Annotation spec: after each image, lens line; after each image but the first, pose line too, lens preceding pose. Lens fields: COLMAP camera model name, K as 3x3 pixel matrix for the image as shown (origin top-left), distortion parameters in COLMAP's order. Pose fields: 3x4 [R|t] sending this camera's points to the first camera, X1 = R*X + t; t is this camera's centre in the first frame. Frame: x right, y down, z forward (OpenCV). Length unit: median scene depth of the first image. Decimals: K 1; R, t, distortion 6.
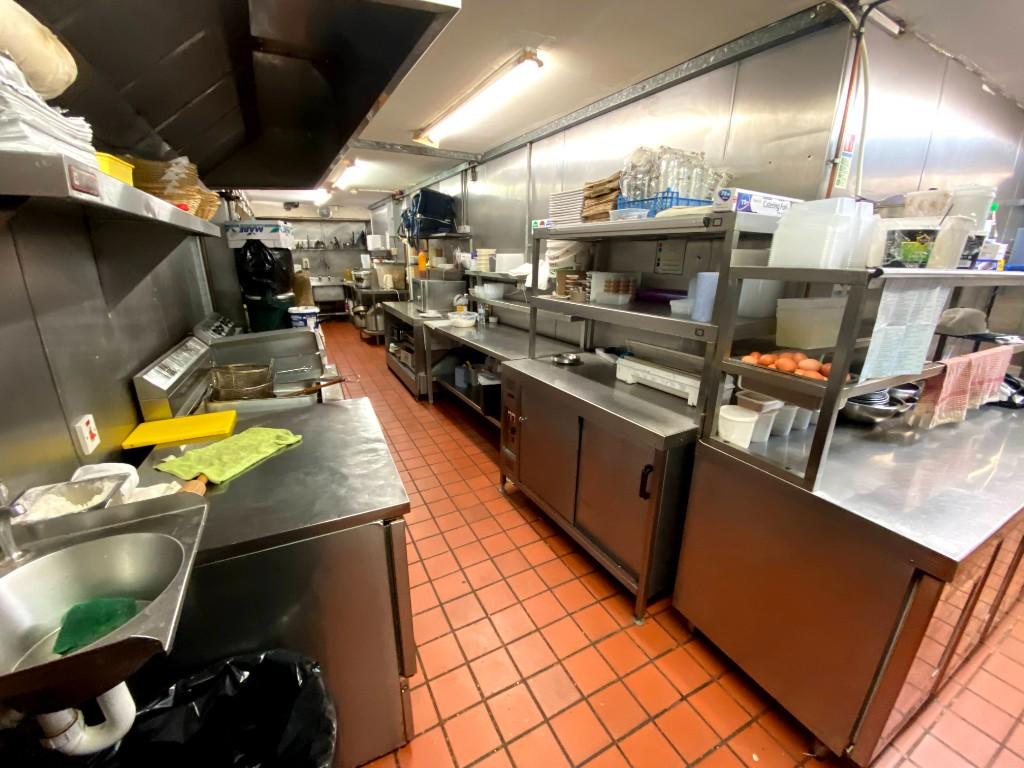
lens RADIAL K [[420.8, 0, 508.2], [0, 420.8, 385.3], [0, 0, 1]] dist [0.002188, -0.010218]
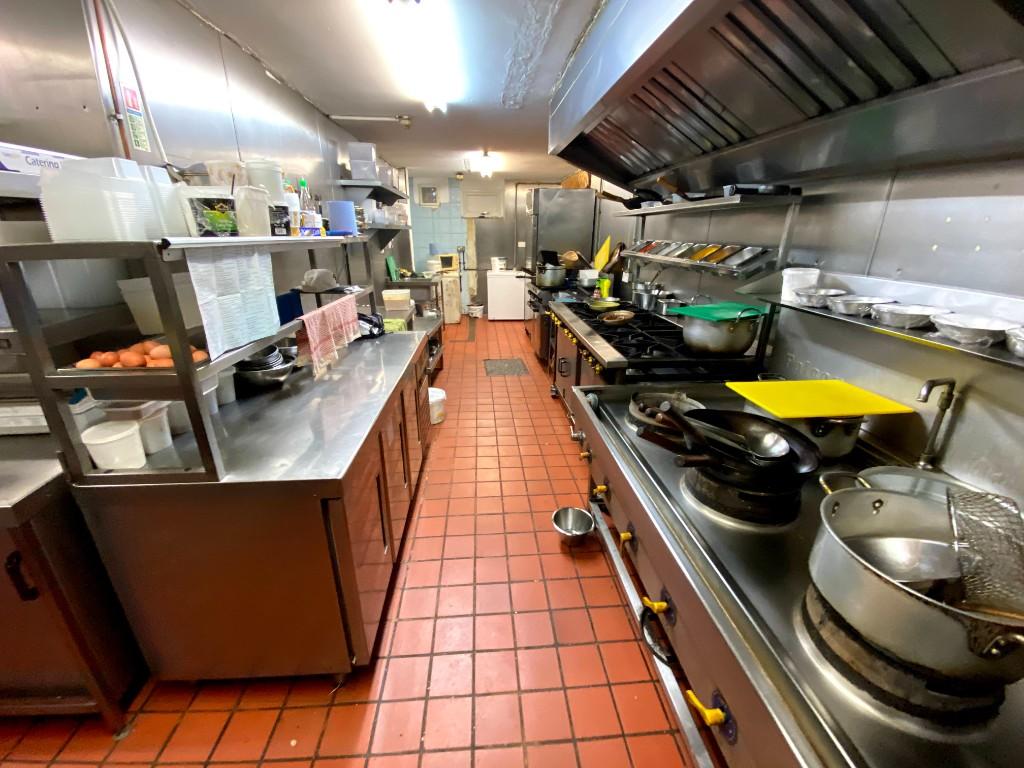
lens RADIAL K [[420.8, 0, 511.1], [0, 420.8, 386.2], [0, 0, 1]] dist [0.002188, -0.010218]
pose [[0.395810, -0.328600, 0.857529, 0.197770], [0.279452, 0.932603, 0.228381, 0.018193], [-0.874781, 0.149243, 0.460962, -0.030375]]
